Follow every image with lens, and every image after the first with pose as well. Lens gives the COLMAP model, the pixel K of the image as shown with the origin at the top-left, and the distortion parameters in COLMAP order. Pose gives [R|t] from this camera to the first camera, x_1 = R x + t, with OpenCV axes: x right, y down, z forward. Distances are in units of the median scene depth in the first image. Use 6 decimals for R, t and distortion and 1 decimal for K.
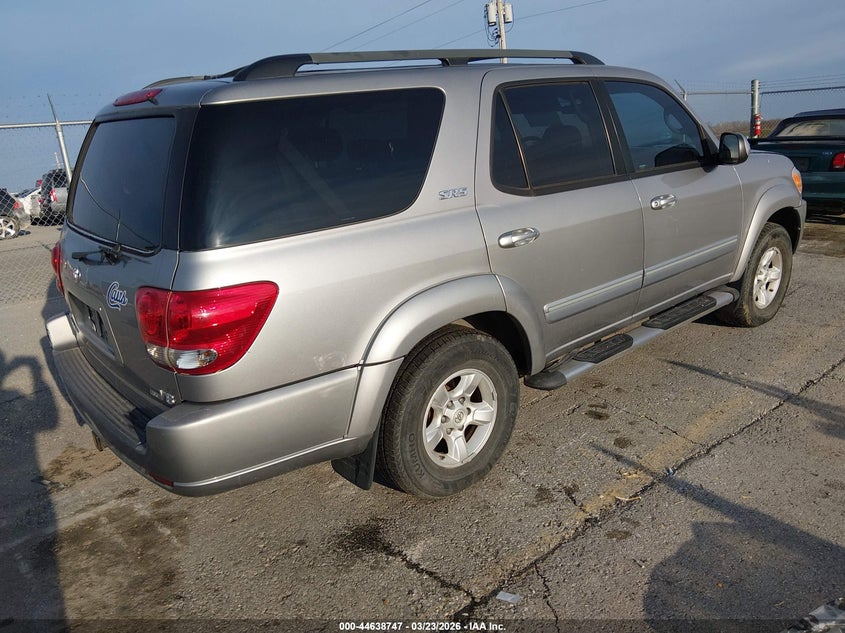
lens RADIAL K [[649.9, 0, 419.9], [0, 649.9, 314.2], [0, 0, 1]] dist [0.008341, -0.002312]
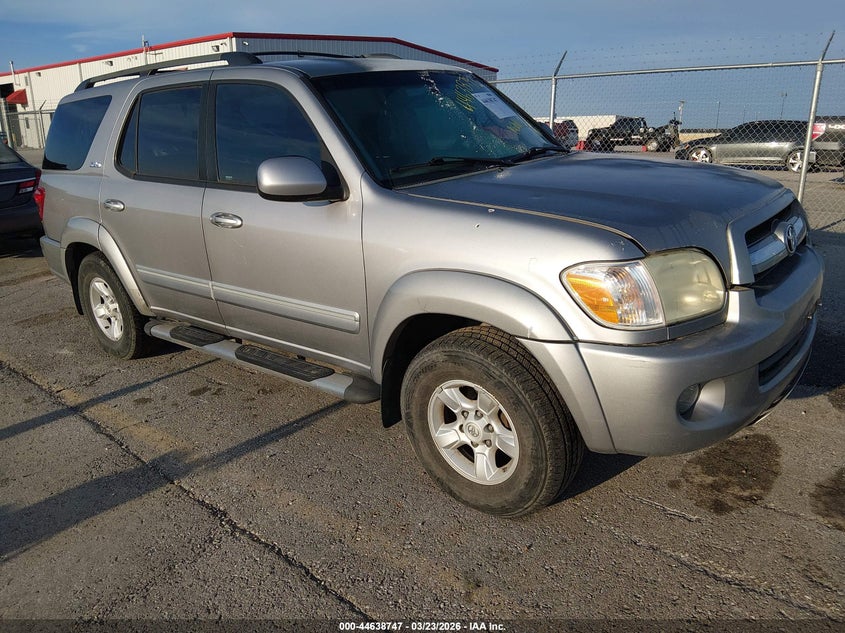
lens RADIAL K [[649.9, 0, 419.9], [0, 649.9, 314.2], [0, 0, 1]] dist [0.008341, -0.002312]
pose [[0.136677, 0.334730, -0.932349, 1.277963], [-0.232094, 0.925805, 0.298357, -0.370384], [0.963043, 0.175614, 0.204226, 1.092239]]
